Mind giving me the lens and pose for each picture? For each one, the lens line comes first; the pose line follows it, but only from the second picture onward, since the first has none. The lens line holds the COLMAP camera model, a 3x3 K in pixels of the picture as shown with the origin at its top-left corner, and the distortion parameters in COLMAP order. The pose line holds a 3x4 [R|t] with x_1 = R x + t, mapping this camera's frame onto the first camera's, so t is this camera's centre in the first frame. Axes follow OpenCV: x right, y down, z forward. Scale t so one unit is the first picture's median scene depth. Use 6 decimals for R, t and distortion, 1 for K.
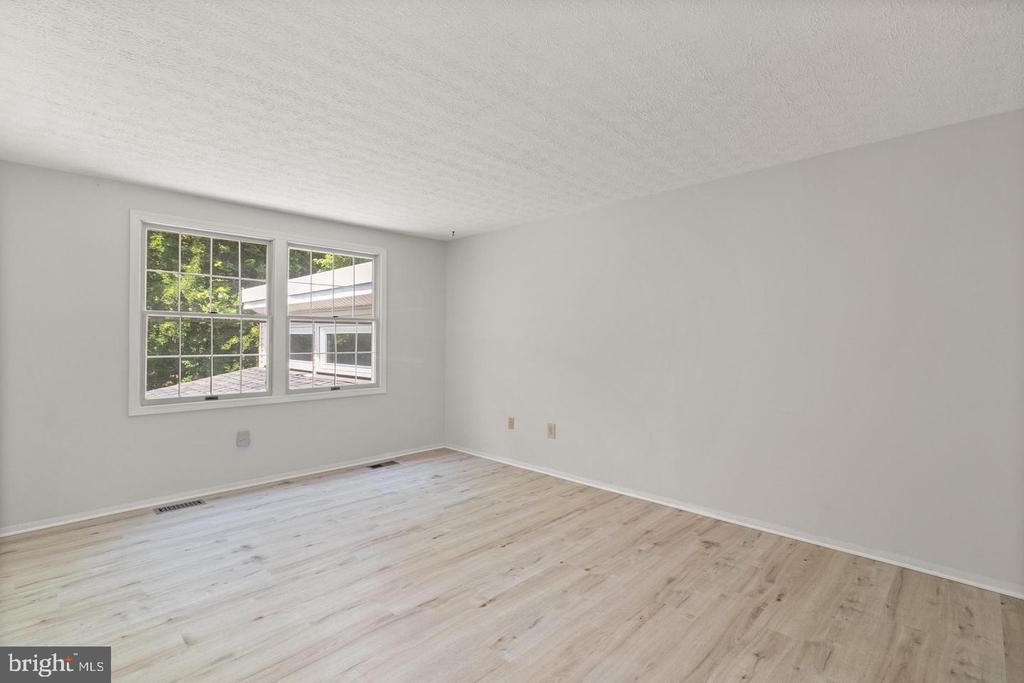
lens RADIAL K [[474.2, 0, 512.0], [0, 474.2, 341.5], [0, 0, 1]] dist [0.003609, 0.000915]
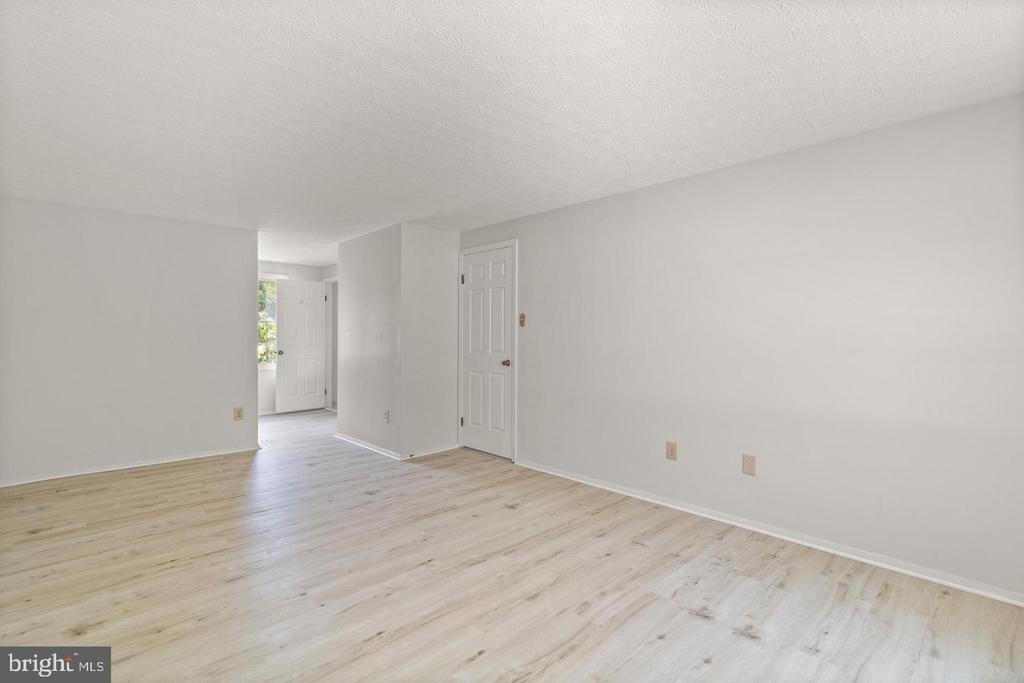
lens RADIAL K [[475.4, 0, 512.0], [0, 475.4, 341.5], [0, 0, 1]] dist [-0.000200, 0.000313]
pose [[-0.999527, -0.005228, 0.030320, -0.232703], [-0.004633, 0.999796, 0.019648, -0.009367], [-0.030416, 0.019498, -0.999347, 1.702933]]
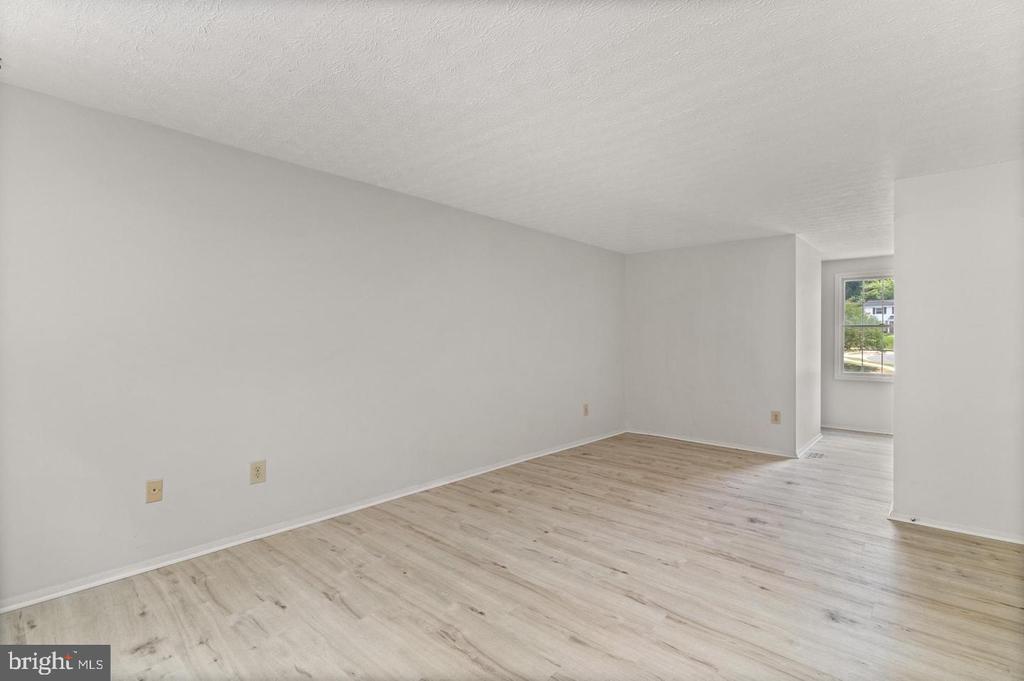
lens RADIAL K [[475.4, 0, 512.0], [0, 475.4, 340.5], [0, 0, 1]] dist [-0.000200, 0.000313]
pose [[-0.039355, -0.008204, 0.999192, -0.927947], [-0.001600, 0.999966, 0.008147, -0.005379], [-0.999224, -0.001278, -0.039367, 1.034388]]
